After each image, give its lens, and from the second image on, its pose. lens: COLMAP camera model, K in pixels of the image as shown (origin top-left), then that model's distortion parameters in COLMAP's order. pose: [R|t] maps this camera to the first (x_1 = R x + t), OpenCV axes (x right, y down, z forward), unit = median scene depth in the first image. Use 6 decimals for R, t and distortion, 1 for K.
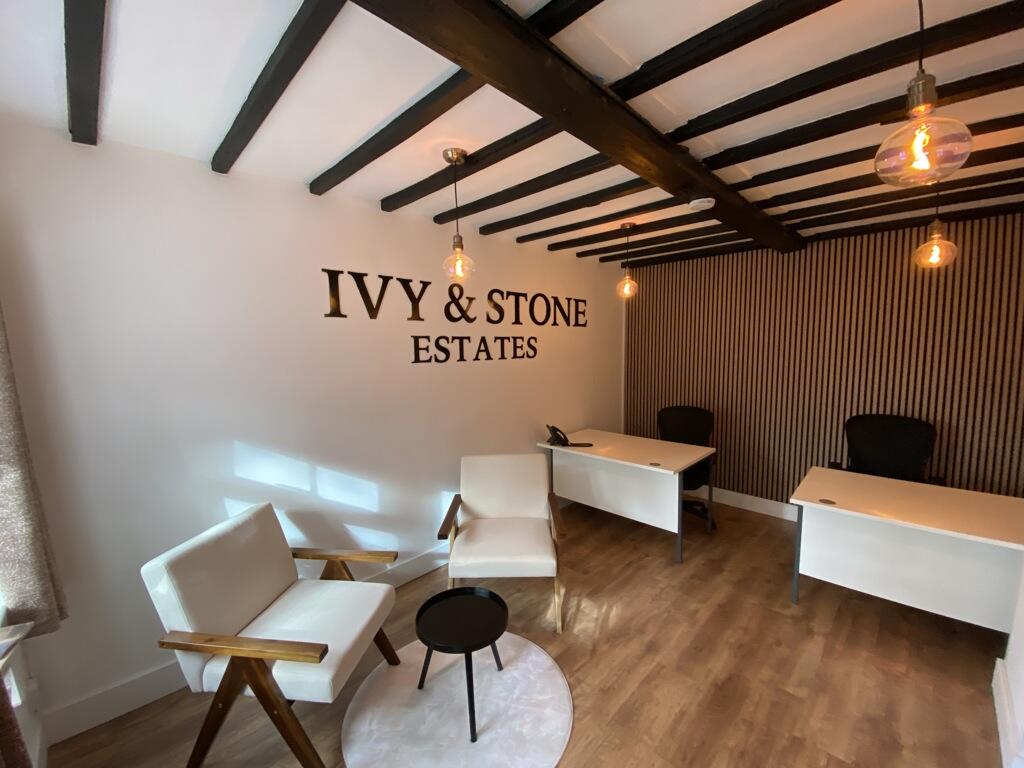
lens RADIAL K [[412.3, 0, 512.0], [0, 412.3, 384.0], [0, 0, 1]] dist [0.020350, -0.020682]
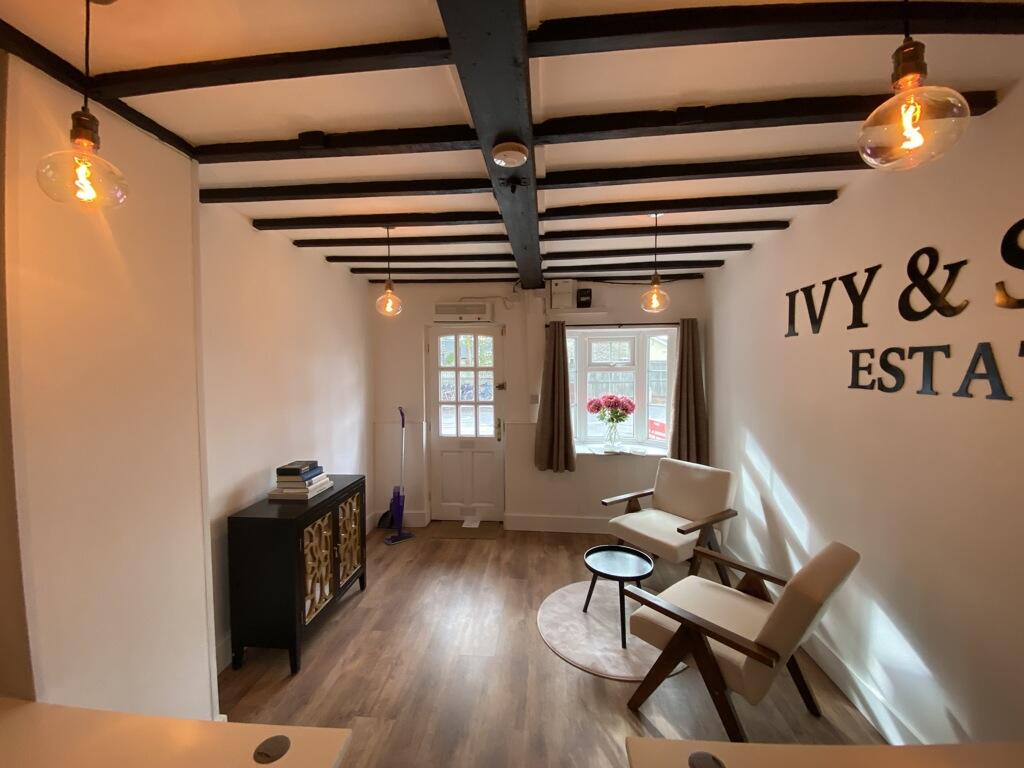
lens RADIAL K [[407.7, 0, 511.4], [0, 407.7, 381.0], [0, 0, 1]] dist [0.046374, -0.035240]
pose [[-0.771454, 0.038620, -0.635112, 0.628010], [-0.043167, 0.992680, 0.112796, -0.110813], [0.634819, 0.114433, -0.764140, 1.098417]]
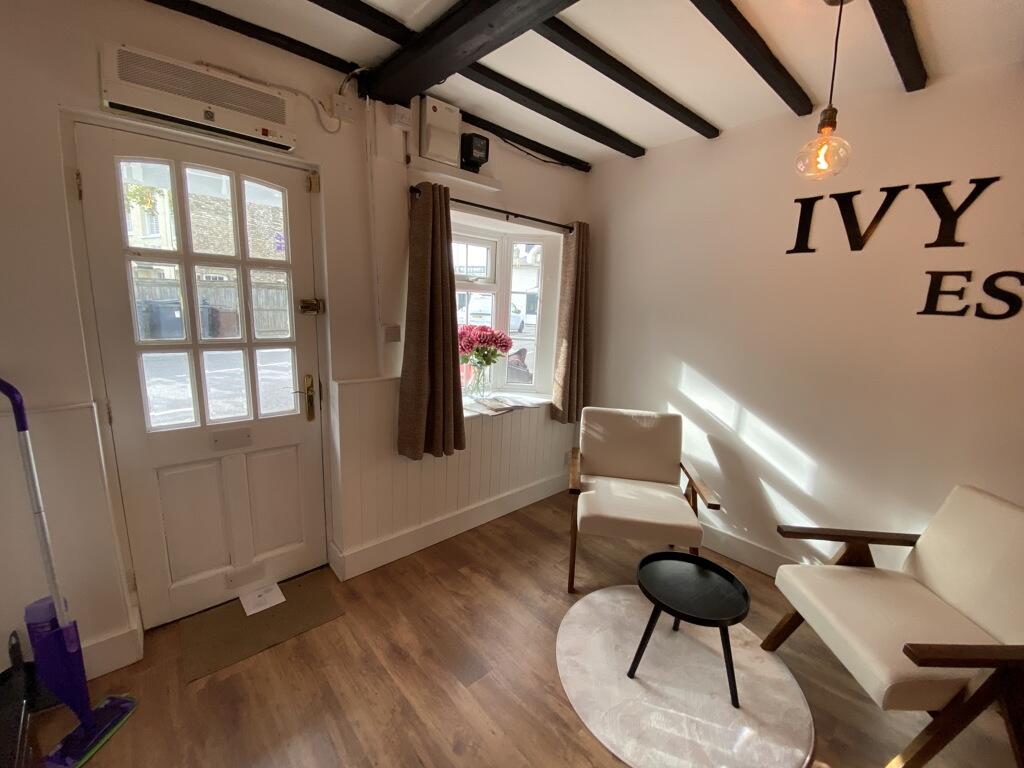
lens RADIAL K [[412.3, 0, 512.0], [0, 412.3, 384.0], [0, 0, 1]] dist [0.020350, -0.020682]
pose [[-0.055311, 0.198564, -0.978526, 0.429923], [-0.132242, 0.969936, 0.204296, 0.008707], [0.989673, 0.140702, -0.027390, 0.365801]]
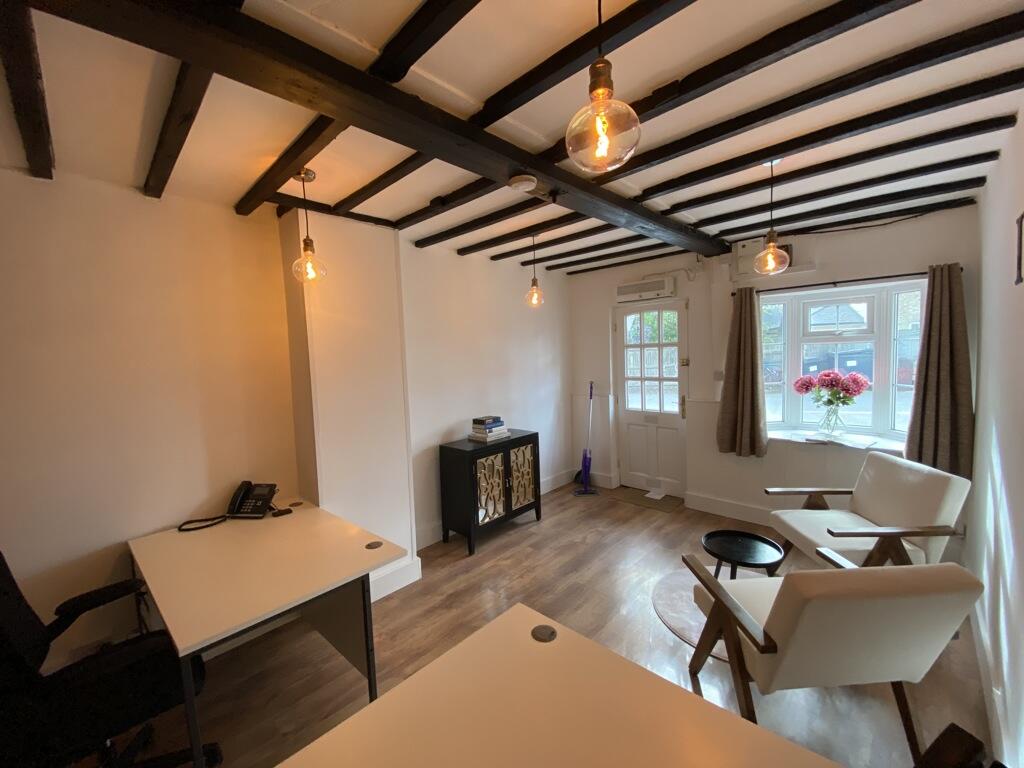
lens RADIAL K [[407.7, 0, 511.4], [0, 407.7, 381.0], [0, 0, 1]] dist [0.046374, -0.035240]
pose [[-0.998513, 0.052022, -0.016323, 0.371591], [0.048682, 0.985471, 0.162720, -0.122517], [0.024551, 0.161683, -0.986537, 1.356703]]
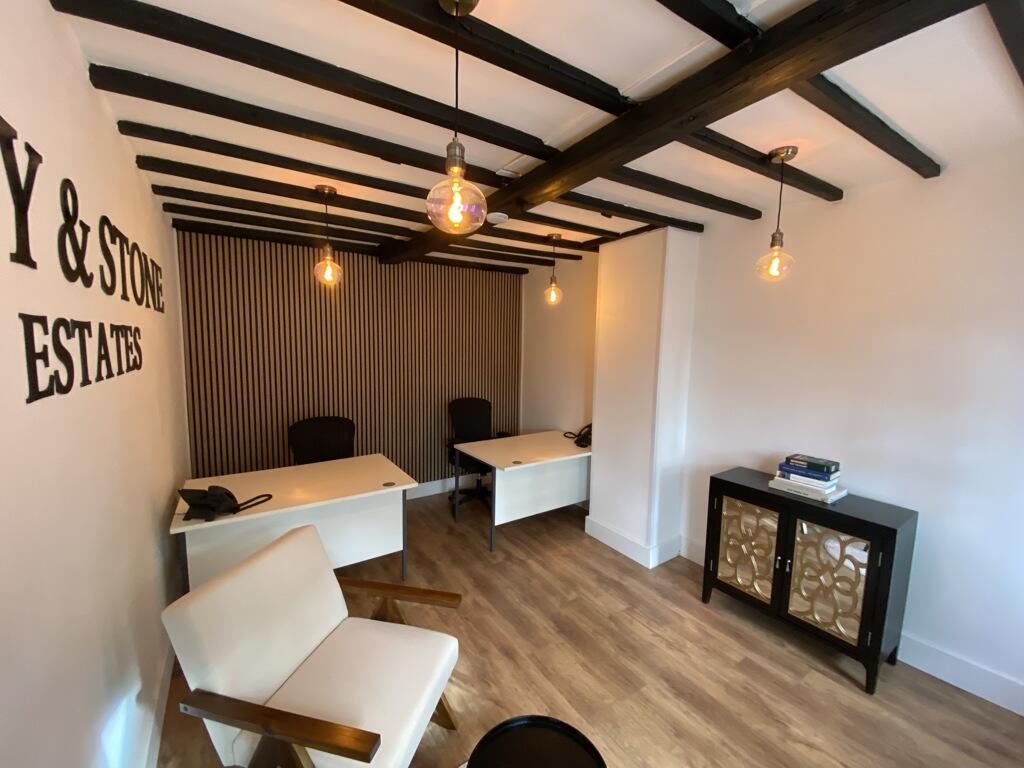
lens RADIAL K [[412.3, 0, 512.0], [0, 412.3, 384.0], [0, 0, 1]] dist [0.020350, -0.020682]
pose [[0.207225, -0.079783, 0.975035, -0.430823], [0.073995, 0.995092, 0.065698, -0.054329], [-0.975491, 0.058534, 0.212111, 0.545163]]
